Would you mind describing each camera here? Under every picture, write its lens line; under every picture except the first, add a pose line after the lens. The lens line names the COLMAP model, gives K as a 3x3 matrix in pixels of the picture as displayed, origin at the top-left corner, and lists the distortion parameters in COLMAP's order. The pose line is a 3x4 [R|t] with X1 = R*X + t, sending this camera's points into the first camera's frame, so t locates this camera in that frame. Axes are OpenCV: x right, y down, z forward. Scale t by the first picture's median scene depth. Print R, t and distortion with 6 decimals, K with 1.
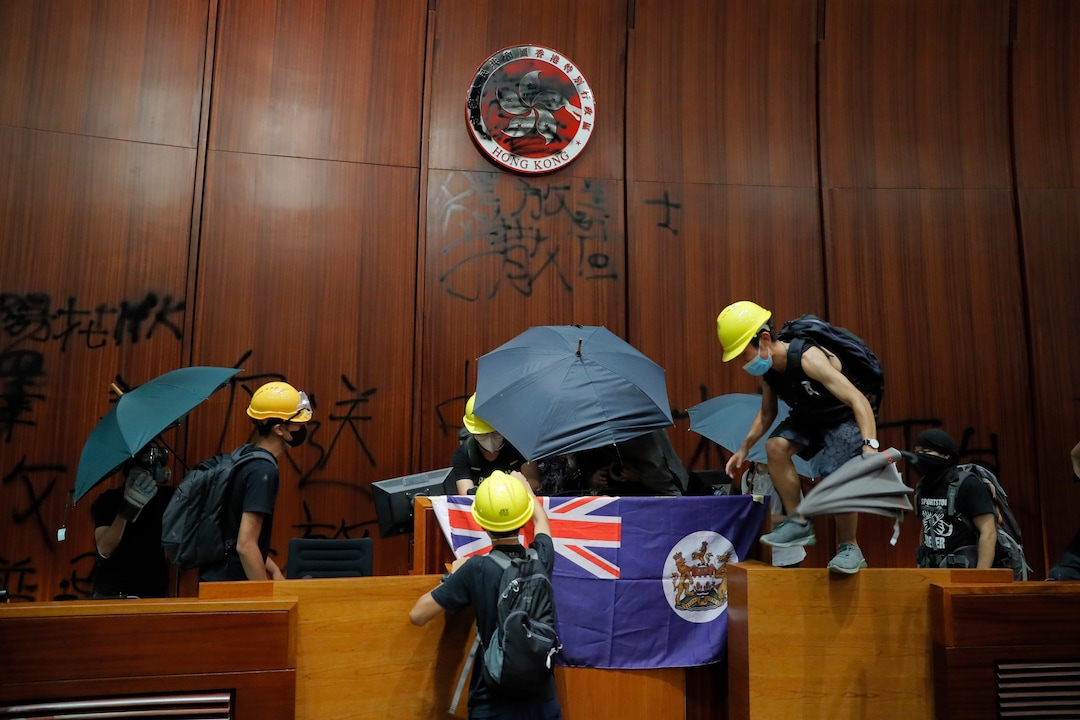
lens RADIAL K [[822.9, 0, 519.6], [0, 822.9, 346.4], [0, 0, 1]] dist [-0.102647, 0.085913]
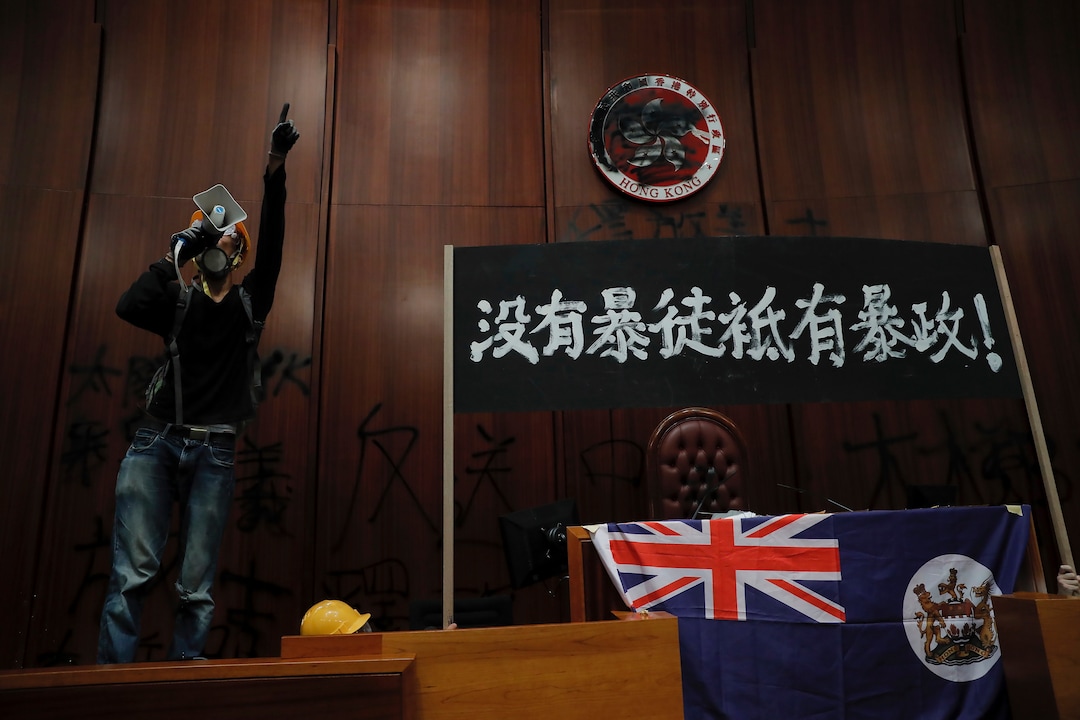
lens RADIAL K [[743.8, 0, 540.0], [0, 743.8, 360.0], [0, 0, 1]] dist [-0.102341, 0.084494]
pose [[0.988105, -0.077541, -0.132802, -0.029980], [0.062151, 0.991261, -0.116358, 0.068639], [0.140664, 0.106720, 0.984289, 0.180254]]
